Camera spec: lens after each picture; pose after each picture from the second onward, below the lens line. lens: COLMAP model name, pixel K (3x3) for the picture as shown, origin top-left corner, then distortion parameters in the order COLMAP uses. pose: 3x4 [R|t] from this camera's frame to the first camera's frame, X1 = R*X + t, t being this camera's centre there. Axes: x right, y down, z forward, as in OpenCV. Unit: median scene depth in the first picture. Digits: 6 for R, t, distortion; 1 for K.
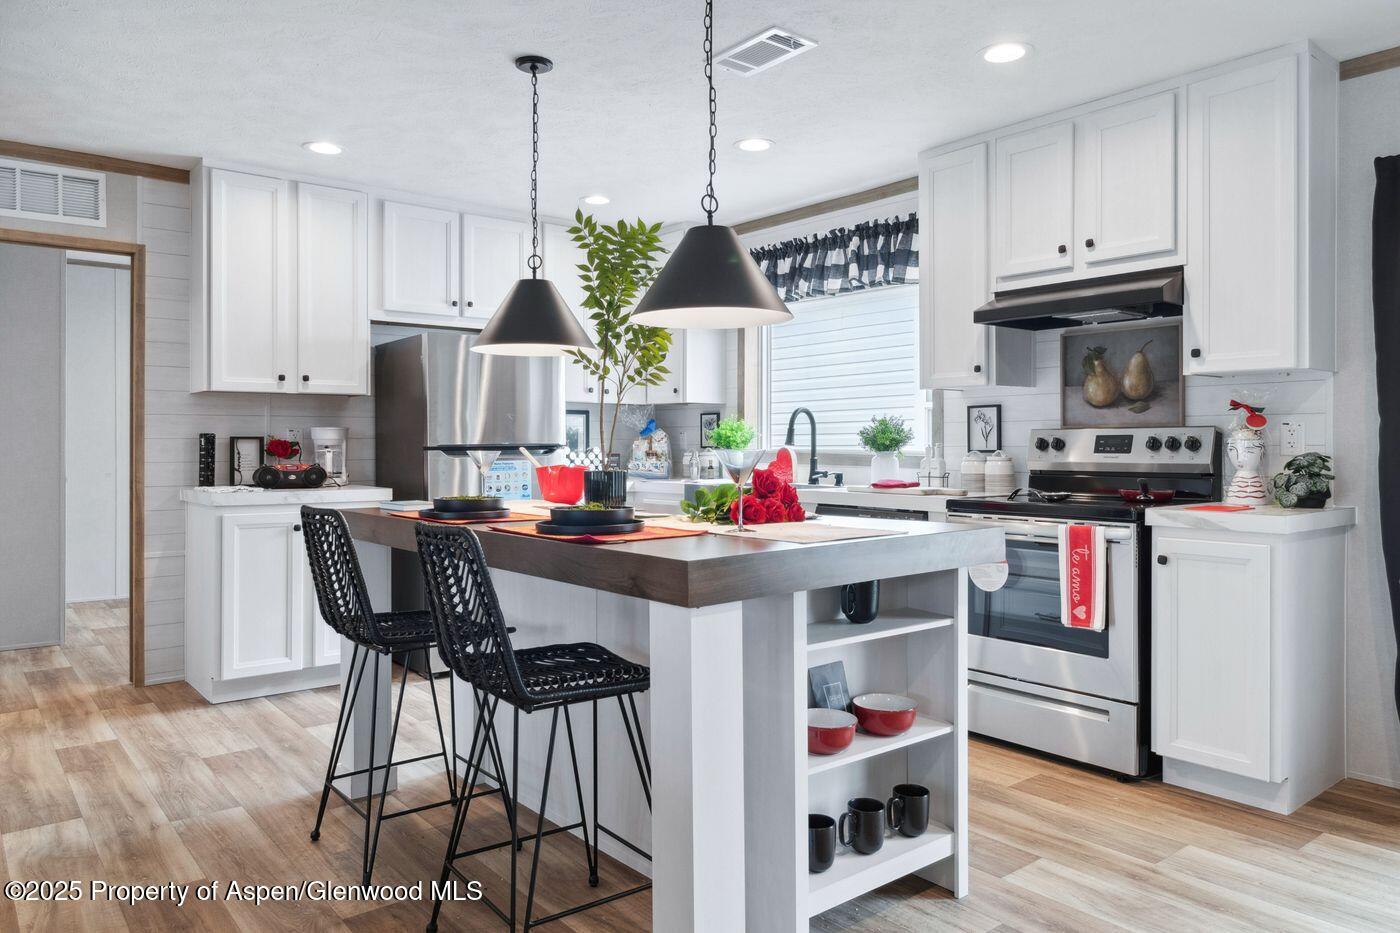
lens RADIAL K [[945.6, 0, 712.6], [0, 945.6, 448.0], [0, 0, 1]] dist [0.016820, -0.016765]
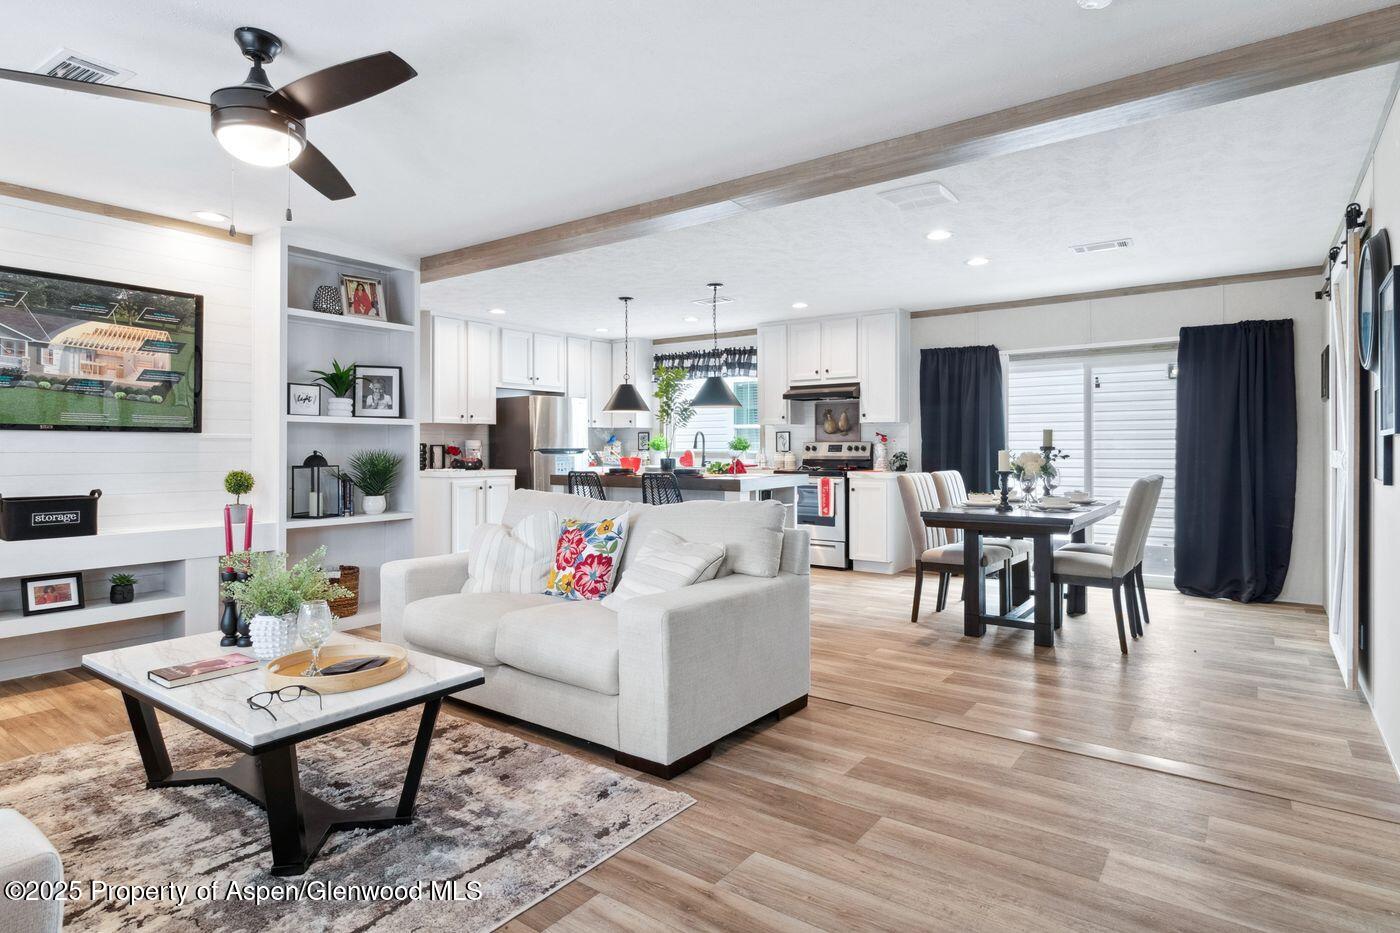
lens RADIAL K [[754.9, 0, 699.1], [0, 754.9, 443.5], [0, 0, 1]] dist [0.001791, -0.006685]
pose [[0.972137, 0.002112, 0.234406, -0.400132], [0.000437, 0.999941, -0.010822, 0.004262], [-0.234415, 0.010622, 0.972079, -0.867746]]
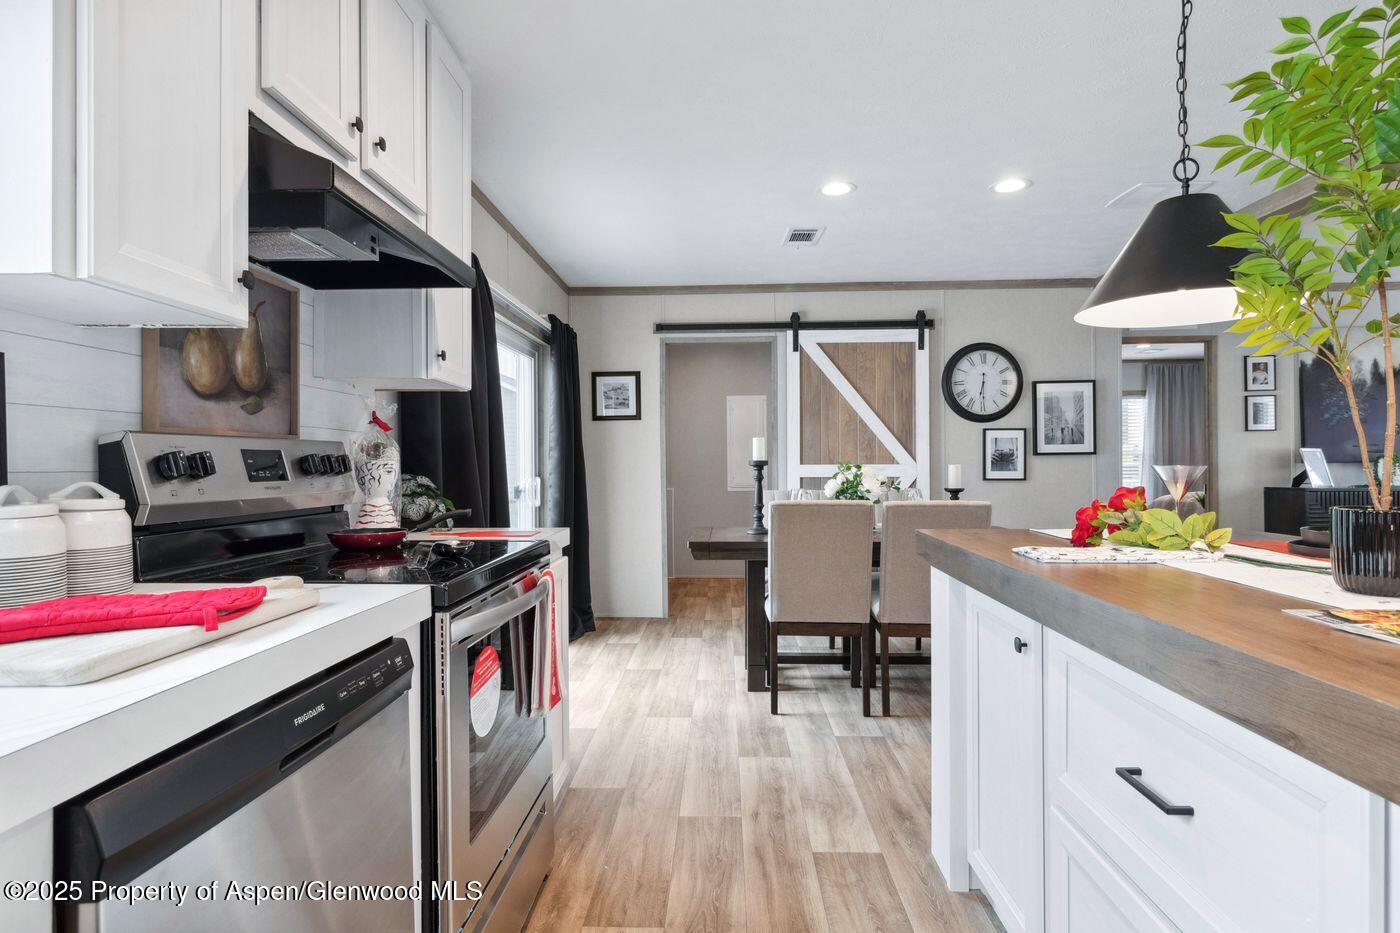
lens RADIAL K [[754.9, 0, 697.7], [0, 754.9, 465.8], [0, 0, 1]] dist [0.001791, -0.006685]
pose [[-0.736313, 0.007626, 0.676598, -0.089020], [0.013207, 0.999908, 0.003103, -0.001592], [-0.676512, 0.011220, -0.736346, 1.160008]]
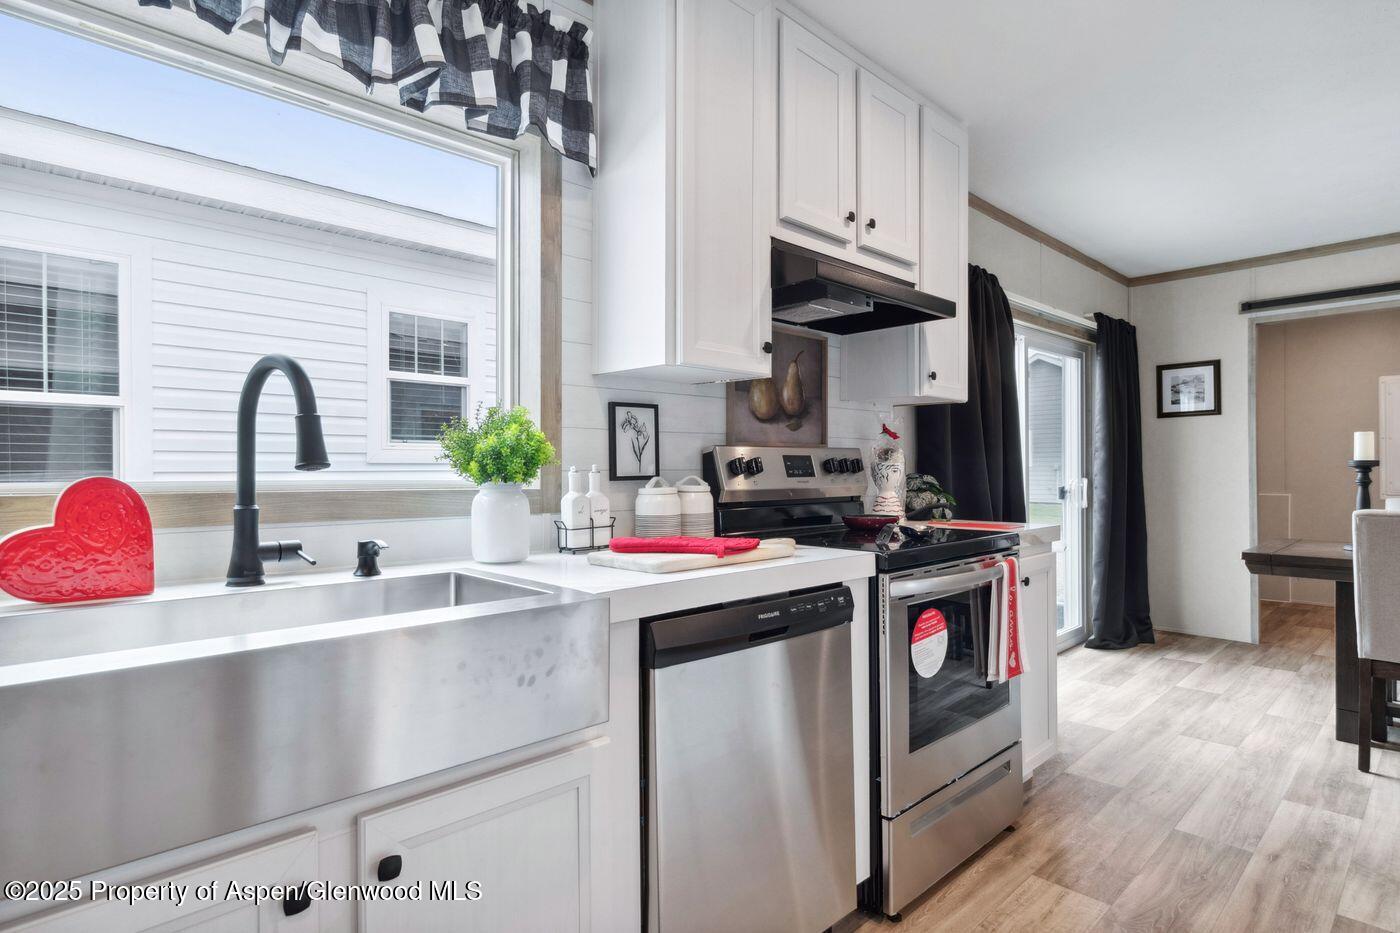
lens RADIAL K [[724.4, 0, 686.6], [0, 724.4, 473.2], [0, 0, 1]] dist [0.007528, -0.004468]
pose [[-0.048306, -0.002809, 0.998829, -0.217994], [0.009925, 0.999945, 0.003293, -0.000629], [-0.998783, 0.010072, -0.048275, 1.129055]]
